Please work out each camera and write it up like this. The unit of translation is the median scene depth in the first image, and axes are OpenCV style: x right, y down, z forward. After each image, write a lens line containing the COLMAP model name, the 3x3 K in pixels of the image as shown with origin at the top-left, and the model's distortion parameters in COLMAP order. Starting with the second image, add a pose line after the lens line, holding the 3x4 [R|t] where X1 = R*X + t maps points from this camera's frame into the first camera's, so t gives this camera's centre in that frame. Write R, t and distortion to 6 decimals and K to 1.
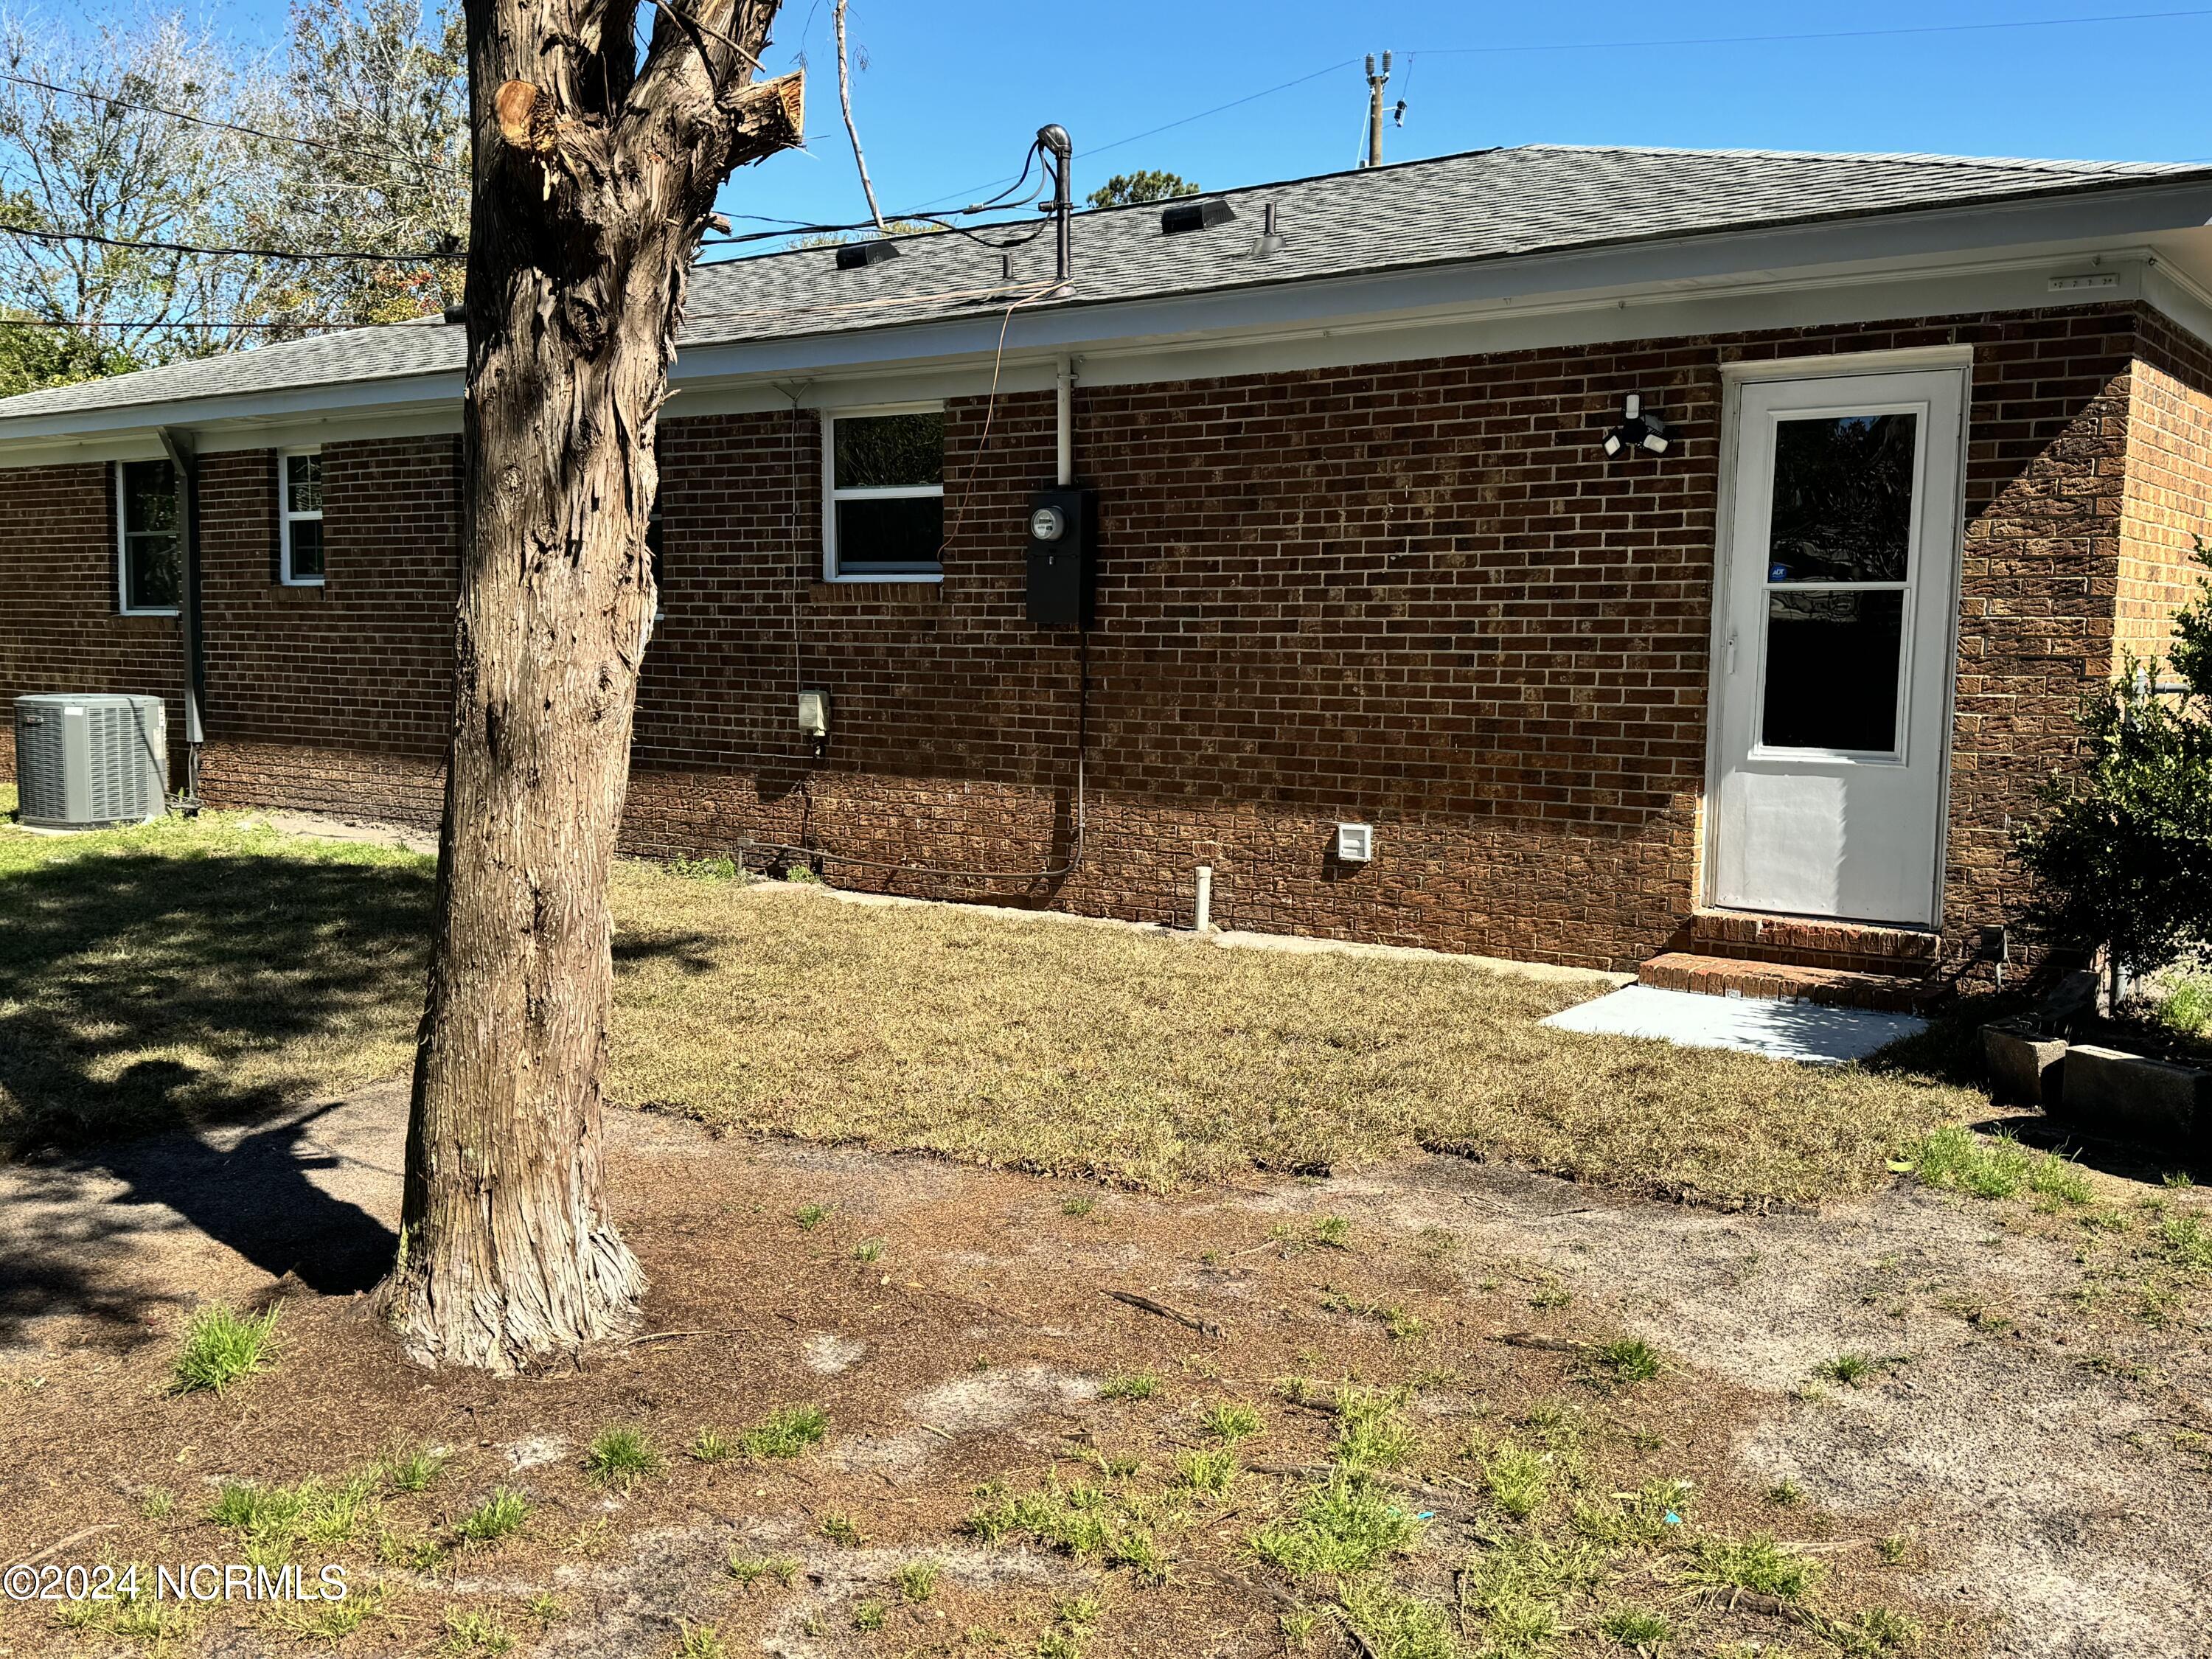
lens RADIAL K [[1983.2, 0, 1106.0], [0, 1983.2, 829.5], [0, 0, 1]] dist [0.127238, -0.184191]
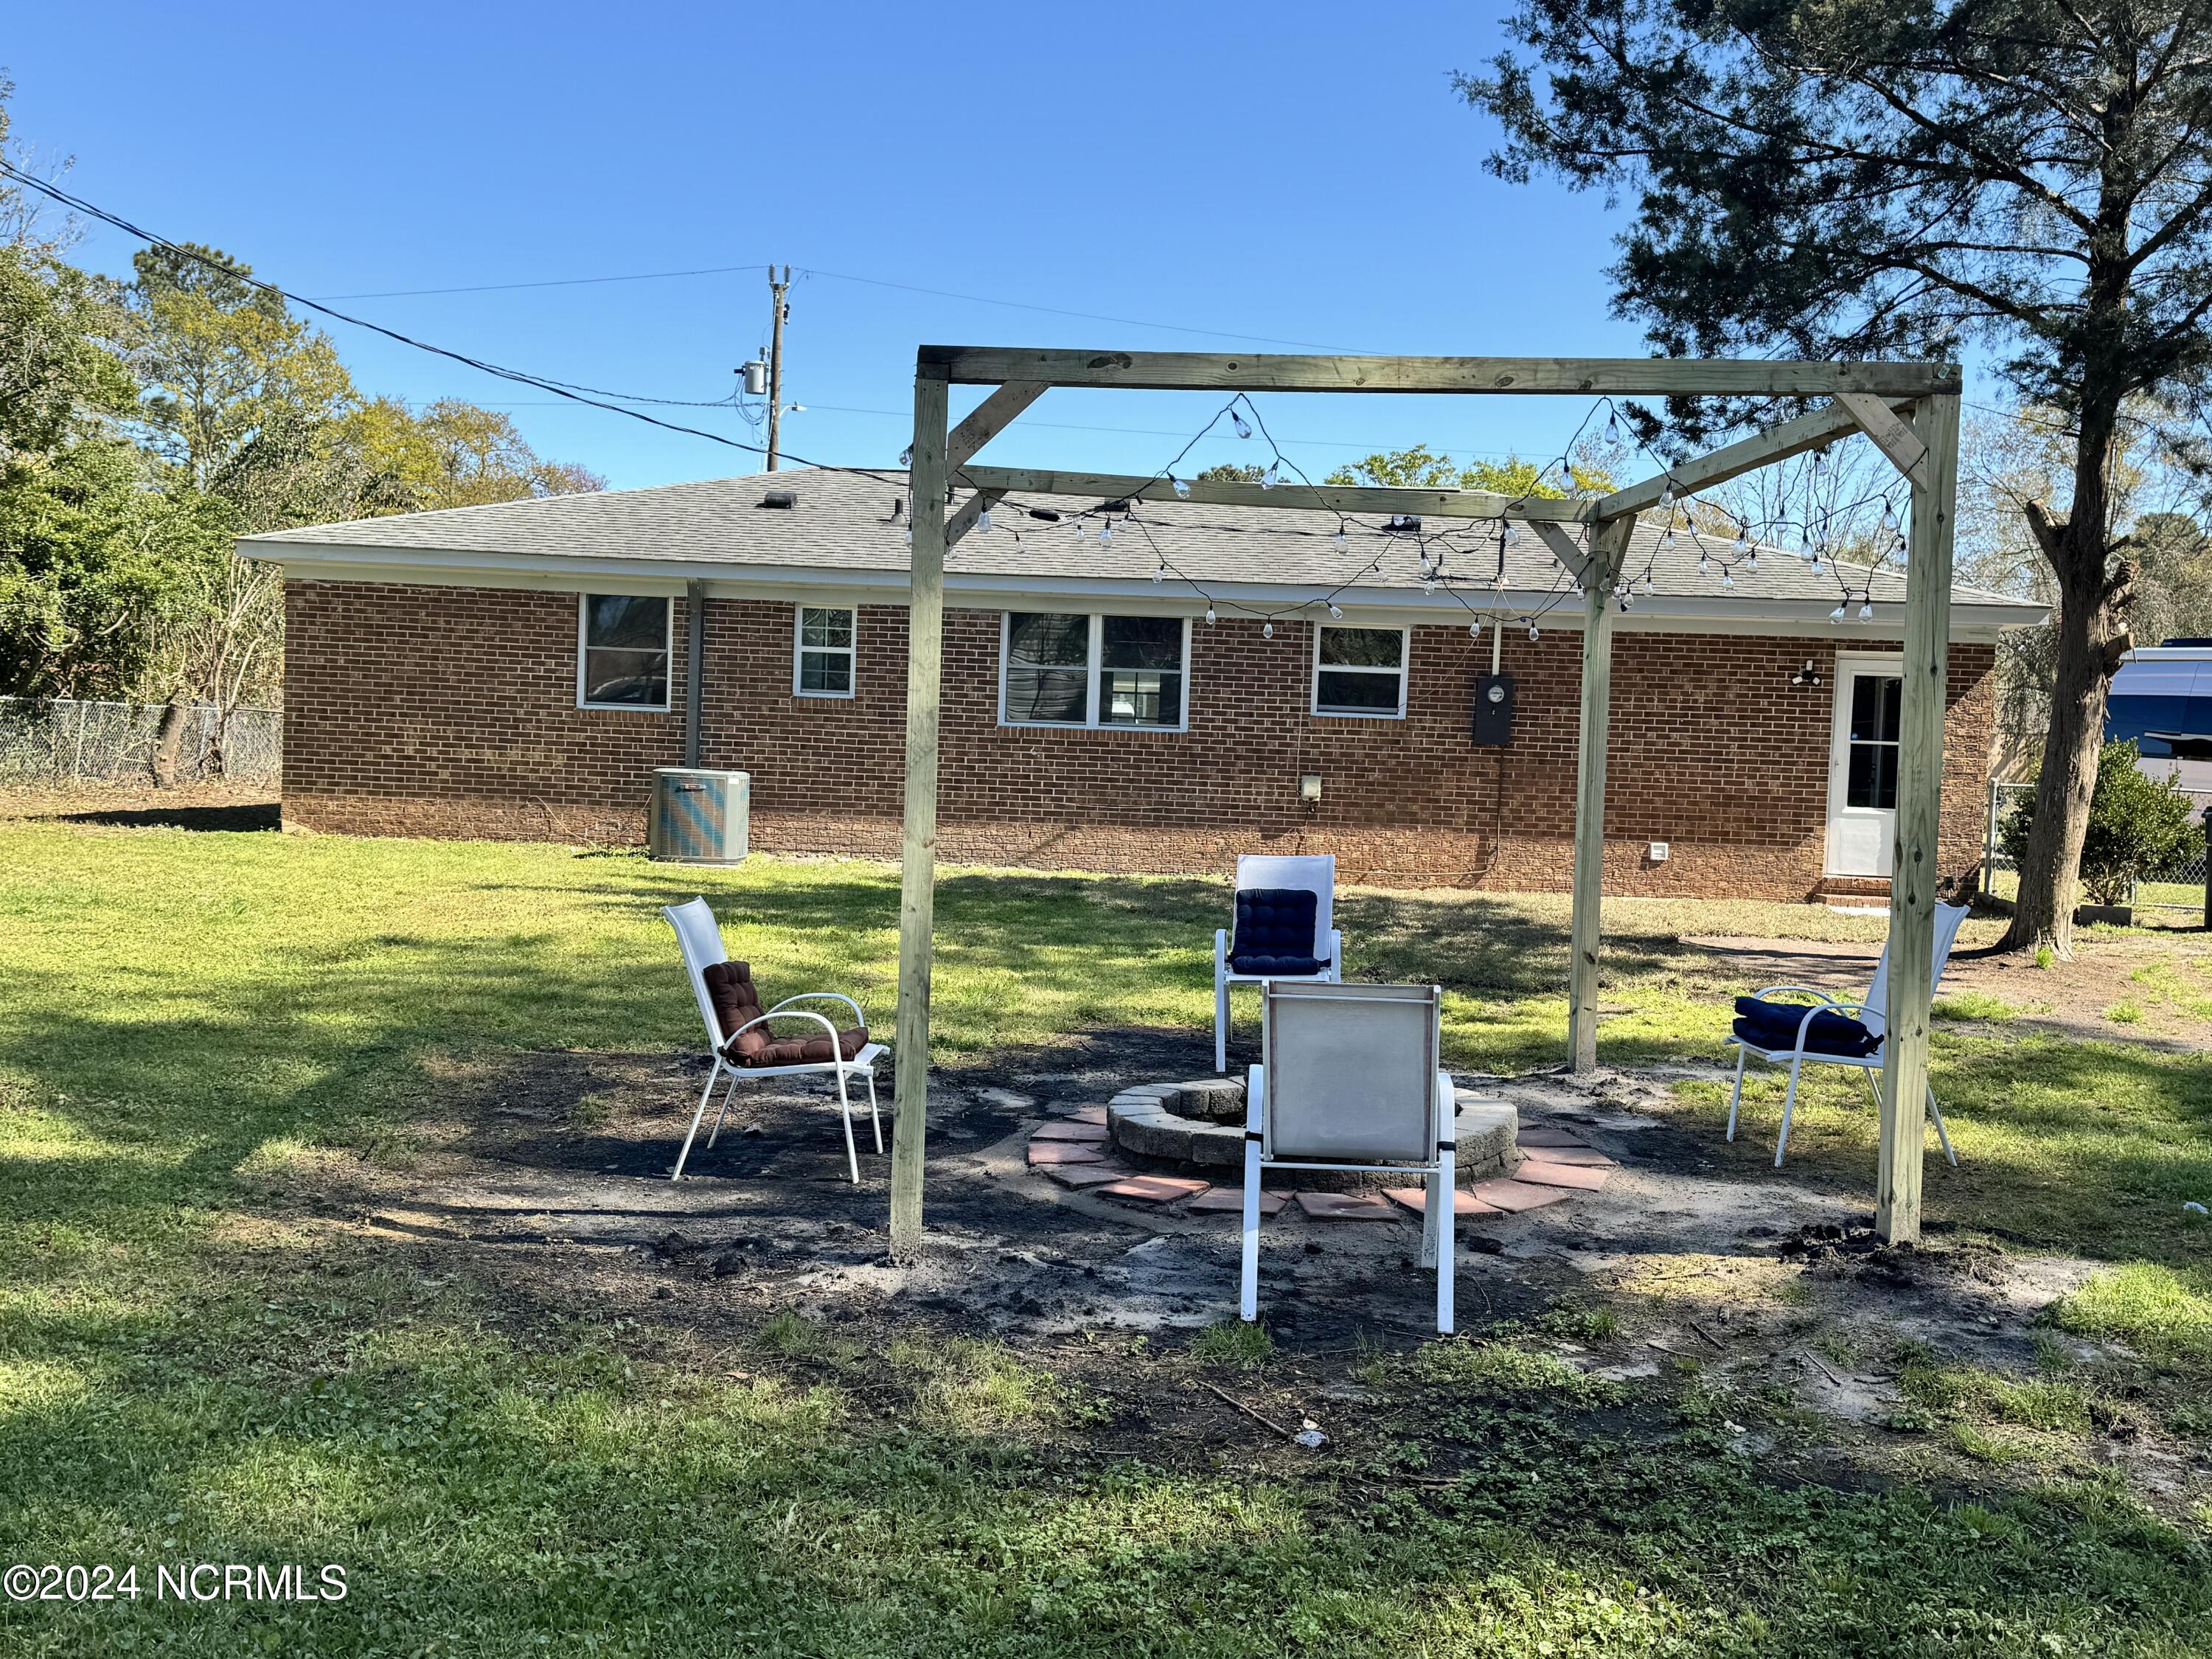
lens RADIAL K [[1983.2, 0, 1106.0], [0, 1983.2, 829.5], [0, 0, 1]] dist [0.127238, -0.184191]
pose [[0.833918, 0.005177, 0.551864, -1.581082], [0.021964, 0.998852, -0.042560, 0.062273], [-0.551451, 0.047612, 0.832847, -0.473538]]
